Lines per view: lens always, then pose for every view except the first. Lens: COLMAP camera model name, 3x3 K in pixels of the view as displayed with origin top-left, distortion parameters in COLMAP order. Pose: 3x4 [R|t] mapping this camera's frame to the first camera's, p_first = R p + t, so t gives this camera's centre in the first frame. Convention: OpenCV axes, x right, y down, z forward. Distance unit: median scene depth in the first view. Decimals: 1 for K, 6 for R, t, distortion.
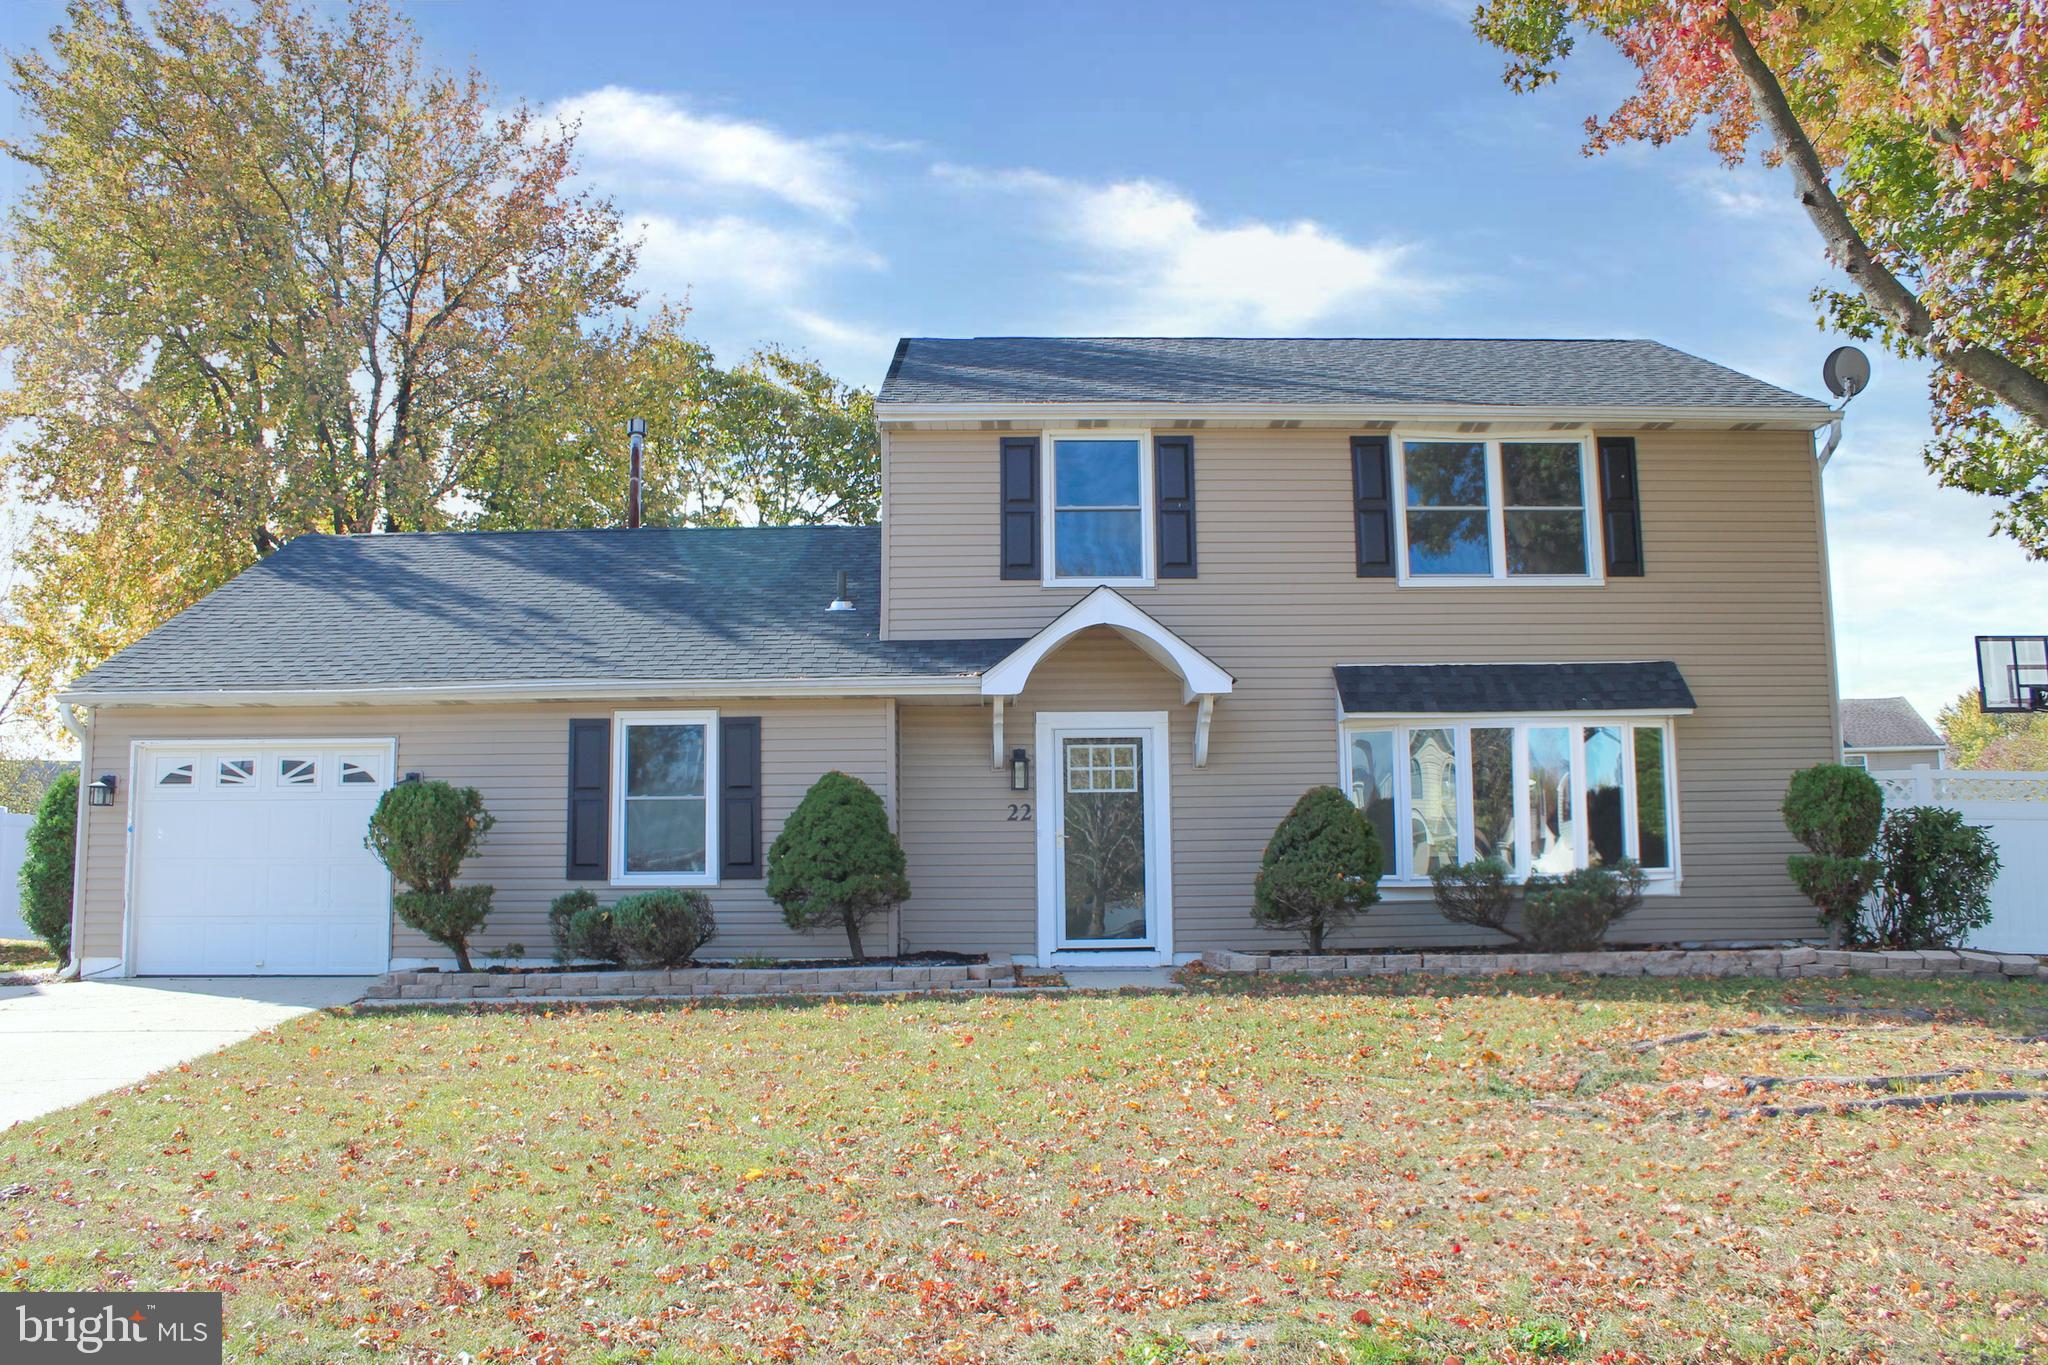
lens RADIAL K [[1695.2, 0, 1024.0], [0, 1695.2, 682.5], [0, 0, 1]] dist [-0.167394, 0.131768]
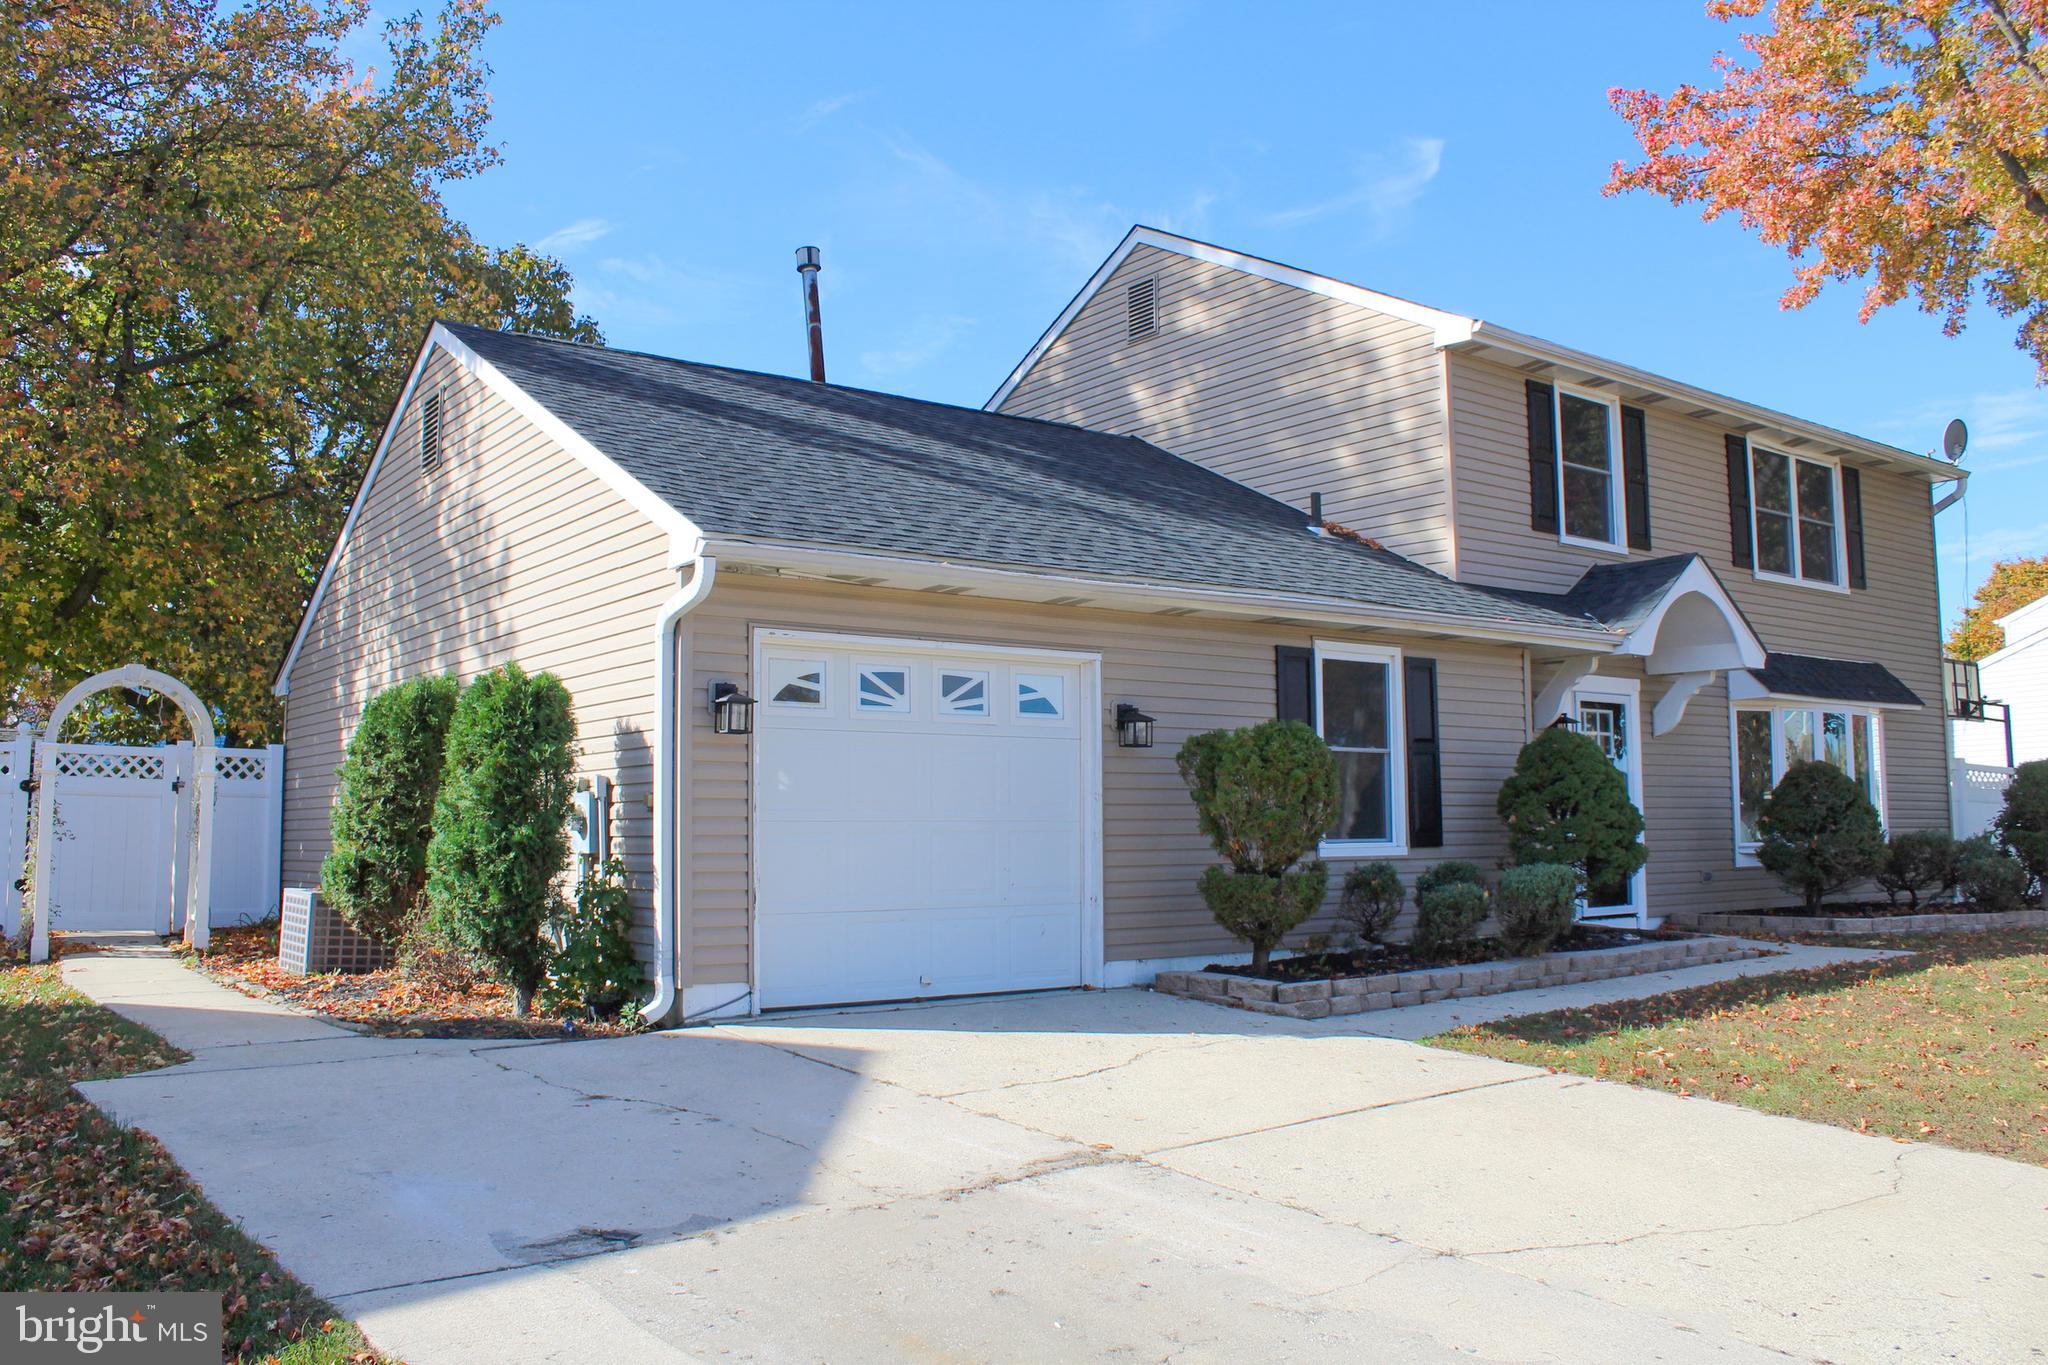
lens RADIAL K [[1695.2, 0, 1024.0], [0, 1695.2, 682.5], [0, 0, 1]] dist [-0.167394, 0.131768]
pose [[0.814004, 0.060808, 0.577668, -0.819862], [-0.078268, 0.996918, 0.005348, 0.044138], [-0.575562, -0.049566, 0.816254, 0.421687]]
